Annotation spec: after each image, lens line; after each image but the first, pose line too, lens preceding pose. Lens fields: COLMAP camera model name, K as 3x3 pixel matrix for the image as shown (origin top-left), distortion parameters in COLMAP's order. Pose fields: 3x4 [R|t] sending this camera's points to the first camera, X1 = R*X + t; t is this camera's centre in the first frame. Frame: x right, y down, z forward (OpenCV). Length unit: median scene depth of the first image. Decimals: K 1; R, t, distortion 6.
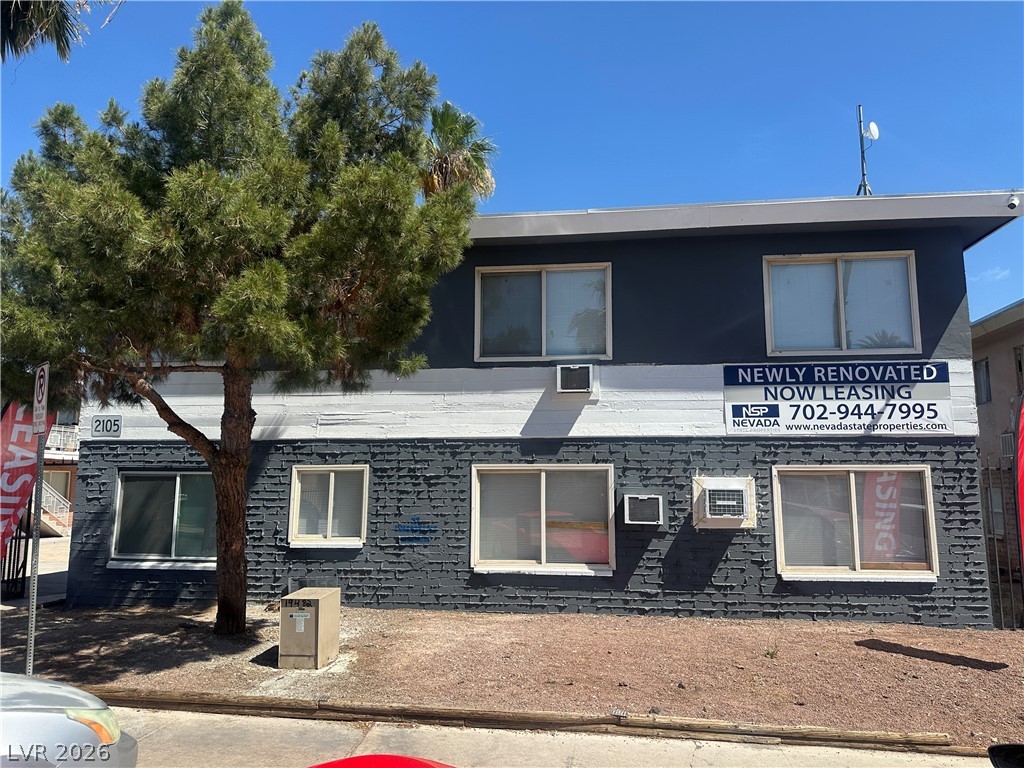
lens RADIAL K [[718.0, 0, 509.6], [0, 718.0, 378.3], [0, 0, 1]] dist [-0.028934, -0.016160]
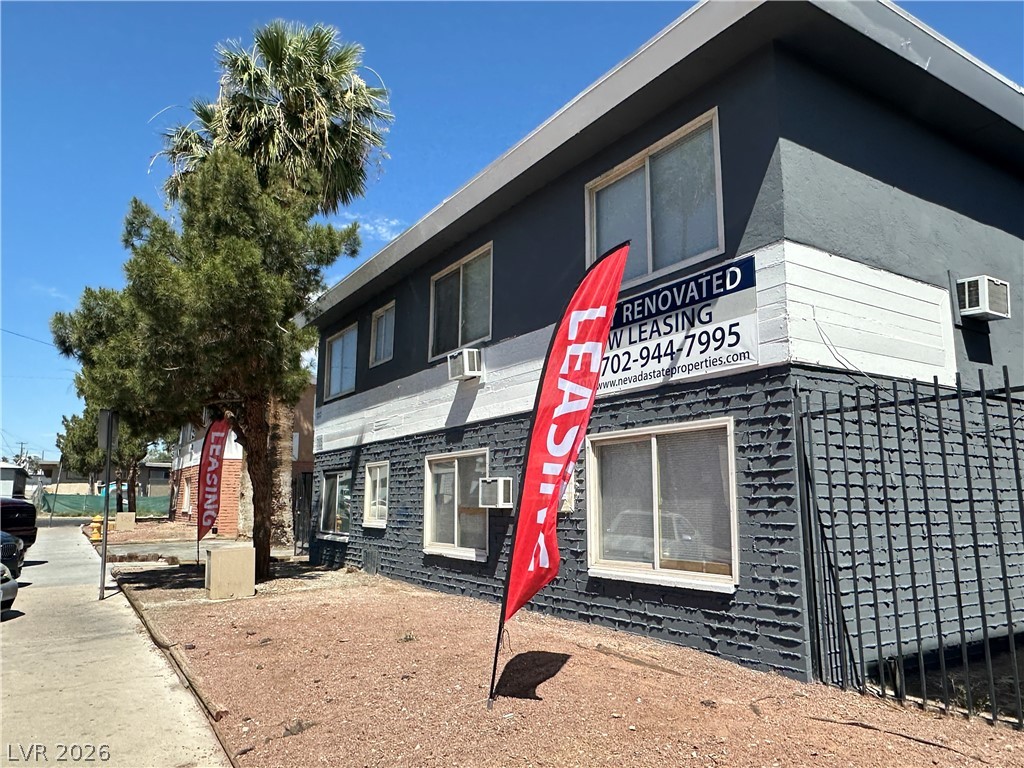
lens RADIAL K [[718.0, 0, 510.9], [0, 718.0, 388.5], [0, 0, 1]] dist [-0.028934, -0.016160]
pose [[0.659859, -0.127305, -0.740526, 0.936963], [0.116075, 0.990983, -0.066930, 0.115109], [0.742369, -0.041792, 0.668686, 0.393907]]
